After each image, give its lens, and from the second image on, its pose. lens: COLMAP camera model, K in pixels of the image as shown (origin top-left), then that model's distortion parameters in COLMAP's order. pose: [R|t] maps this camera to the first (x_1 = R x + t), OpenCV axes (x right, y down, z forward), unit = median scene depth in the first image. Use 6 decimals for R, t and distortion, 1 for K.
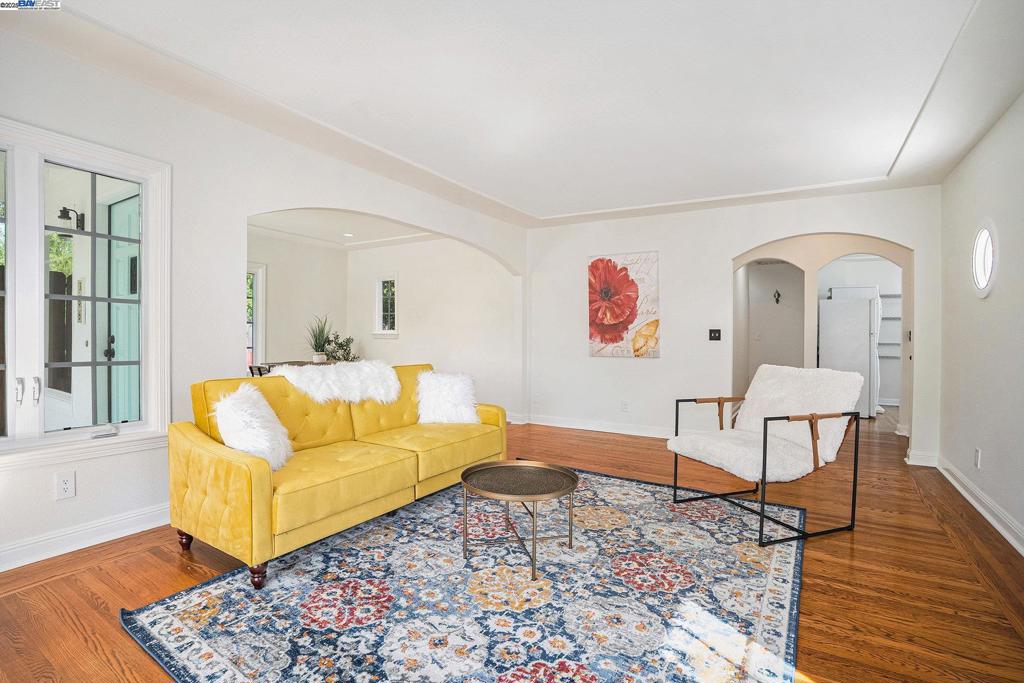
lens RADIAL K [[486.1, 0, 513.8], [0, 486.1, 332.3], [0, 0, 1]] dist [-0.002322, -0.000430]
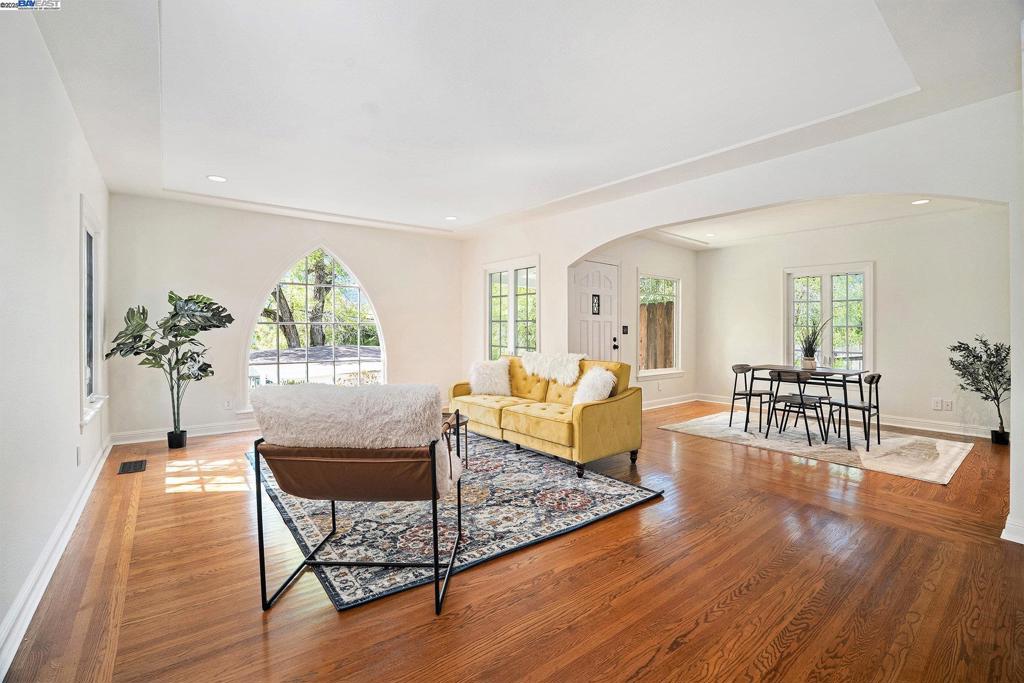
lens RADIAL K [[455.0, 0, 515.7], [0, 455.0, 338.5], [0, 0, 1]] dist [-0.082557, 0.020741]
pose [[-0.344784, -0.005379, -0.938667, 1.049178], [-0.012402, 0.999922, -0.001175, 0.023377], [0.938600, 0.011236, -0.344824, 1.400378]]
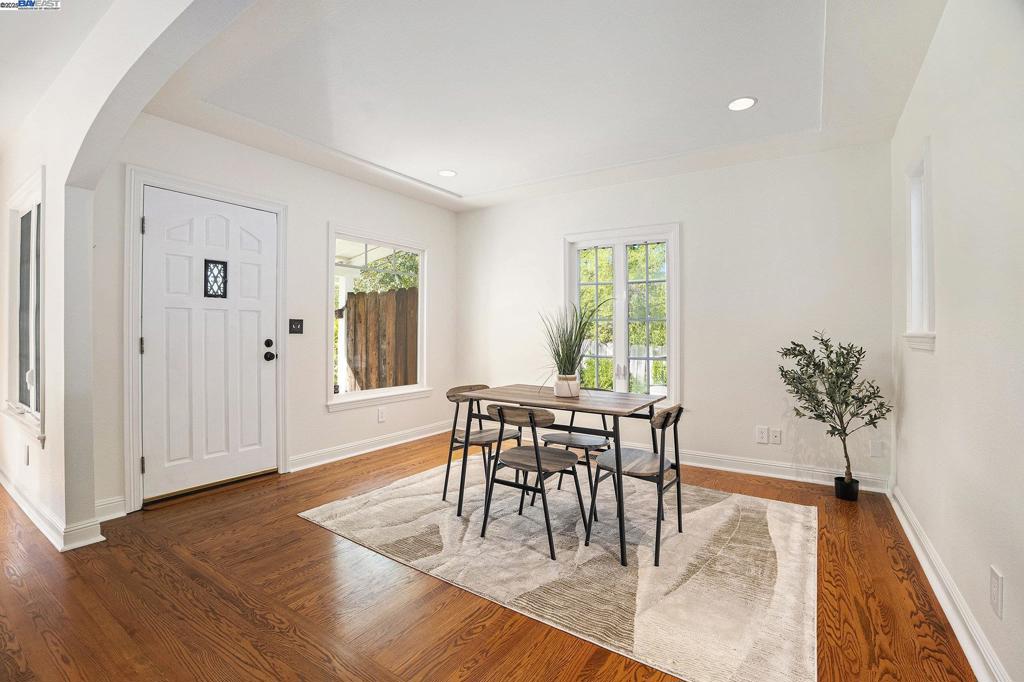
lens RADIAL K [[455.0, 0, 515.7], [0, 455.0, 338.0], [0, 0, 1]] dist [-0.082557, 0.020741]
pose [[-0.047193, -0.006374, -0.998865, 0.352818], [-0.002947, 0.999976, -0.006242, 0.015366], [0.998881, 0.002650, -0.047211, 1.680425]]
